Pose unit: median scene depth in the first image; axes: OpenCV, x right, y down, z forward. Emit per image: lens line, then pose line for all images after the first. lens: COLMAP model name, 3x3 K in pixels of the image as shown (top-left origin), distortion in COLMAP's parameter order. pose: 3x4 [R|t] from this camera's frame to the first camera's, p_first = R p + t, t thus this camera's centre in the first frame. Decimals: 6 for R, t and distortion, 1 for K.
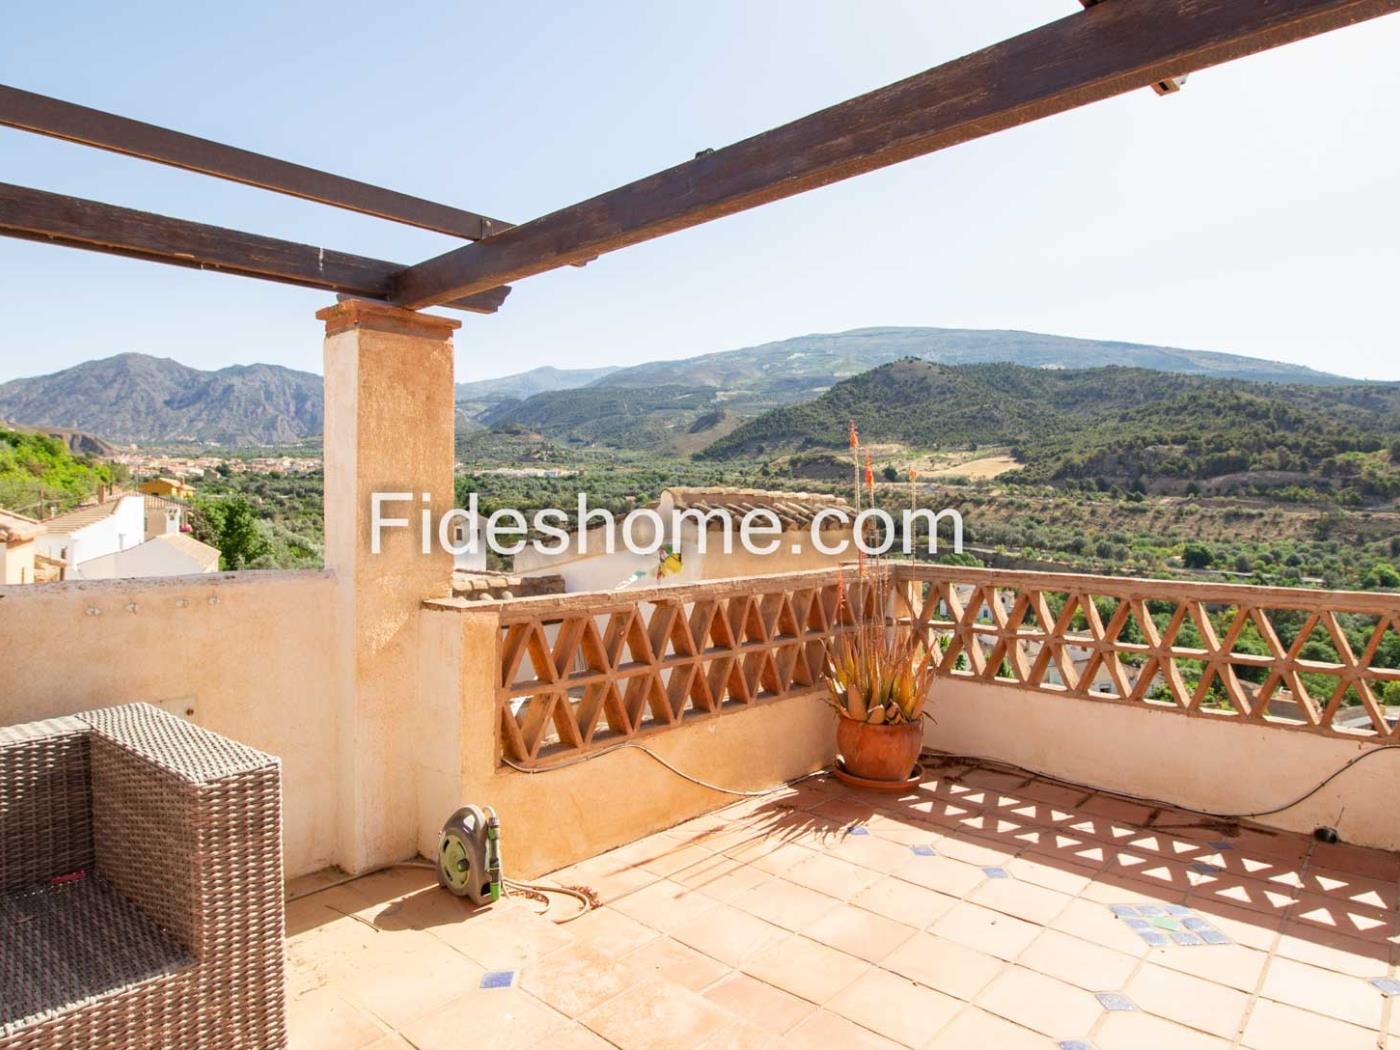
lens RADIAL K [[856.1, 0, 702.5], [0, 856.1, 510.5], [0, 0, 1]] dist [0.001484, -0.013797]
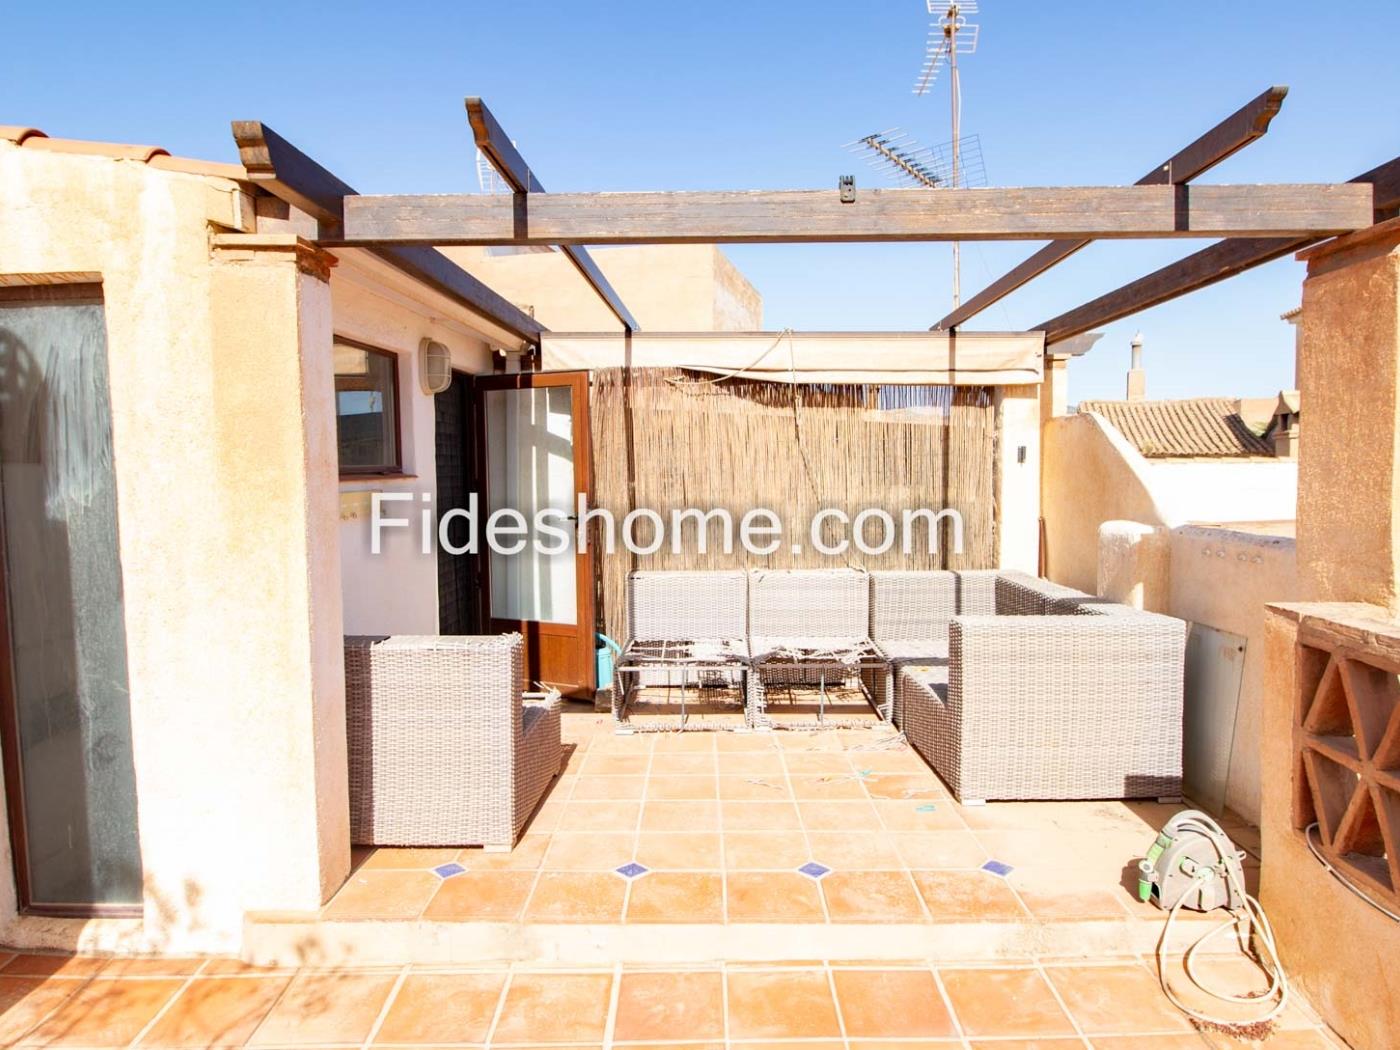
lens RADIAL K [[856.1, 0, 702.5], [0, 856.1, 510.5], [0, 0, 1]] dist [0.001484, -0.013797]
pose [[-0.753239, 0.043932, -0.656278, 0.485313], [0.006962, 0.998244, 0.058834, -0.021136], [0.657710, 0.039747, -0.752222, 0.914671]]
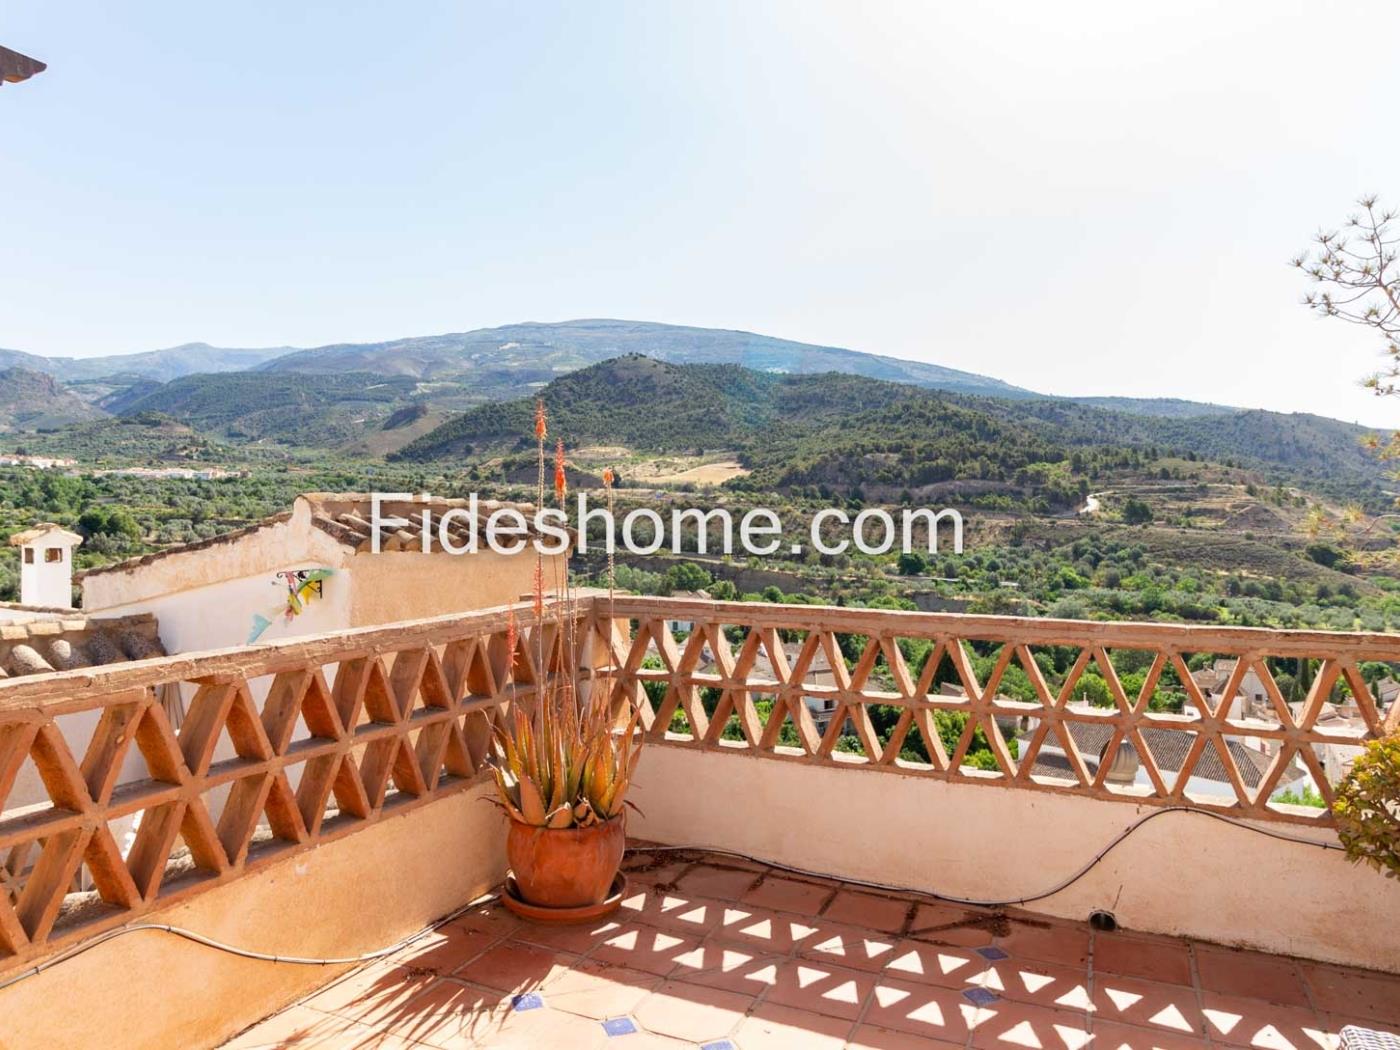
lens RADIAL K [[948.0, 0, 703.2], [0, 948.0, 510.0], [0, 0, 1]] dist [0.001850, 0.001343]
pose [[0.952479, -0.000628, 0.304604, 0.077789], [0.003602, 0.999951, -0.009200, -0.006709], [-0.304583, 0.009860, 0.952435, 0.216721]]
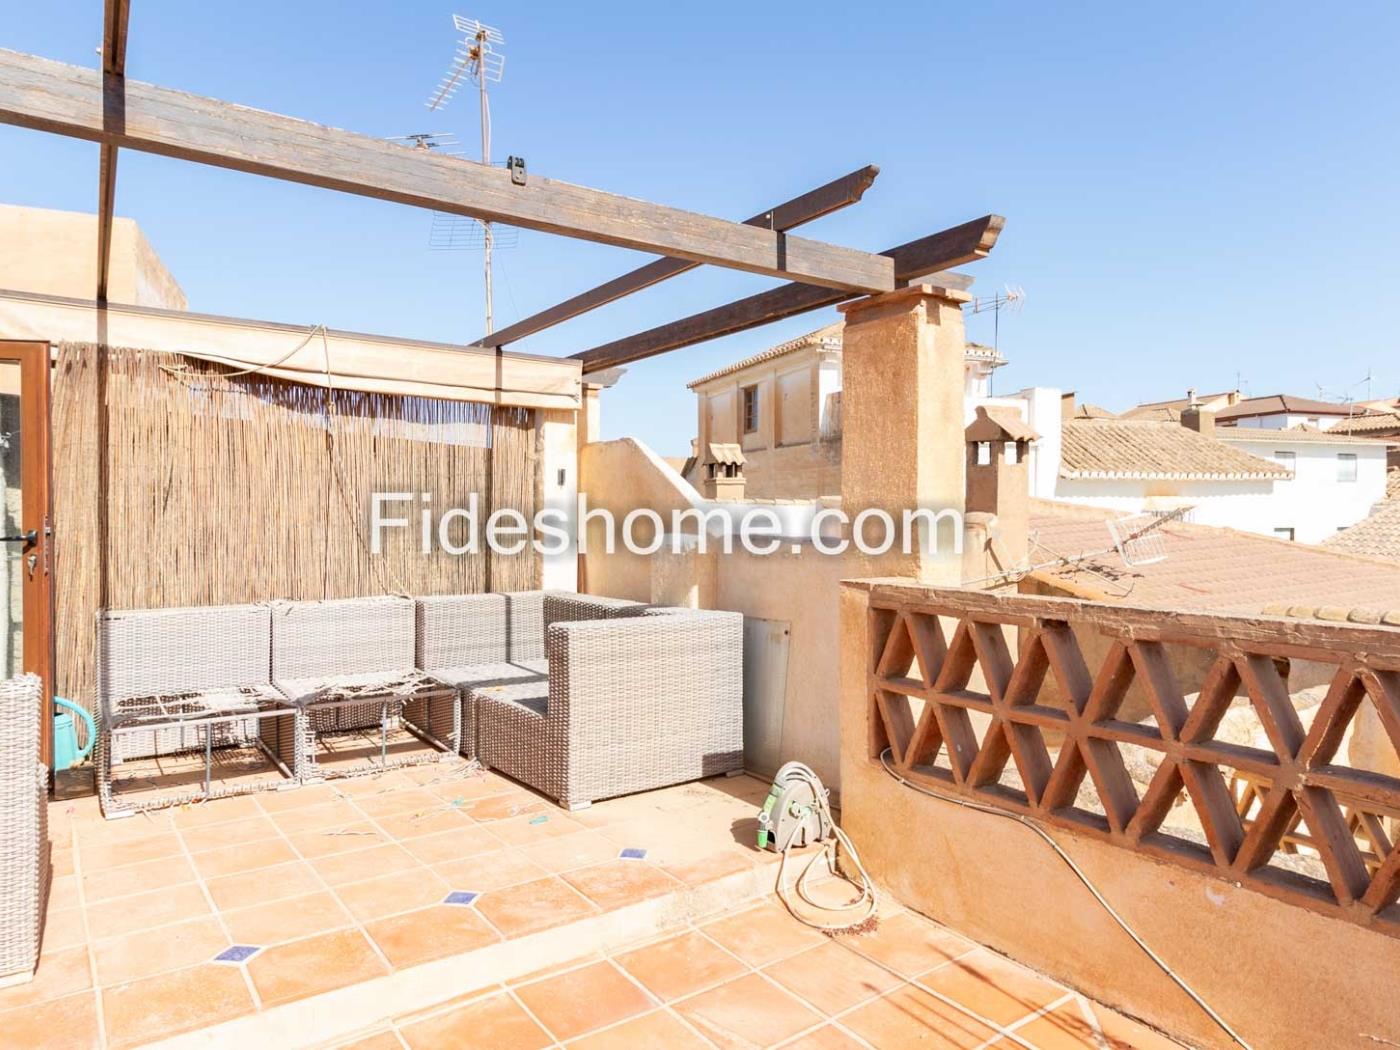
lens RADIAL K [[901.2, 0, 696.8], [0, 901.2, 518.9], [0, 0, 1]] dist [-0.000879, 0.002618]
pose [[-0.223123, 0.005519, -0.974775, 0.584554], [-0.009918, 0.999919, 0.007932, 0.024009], [0.974740, 0.011437, -0.223050, 0.778823]]
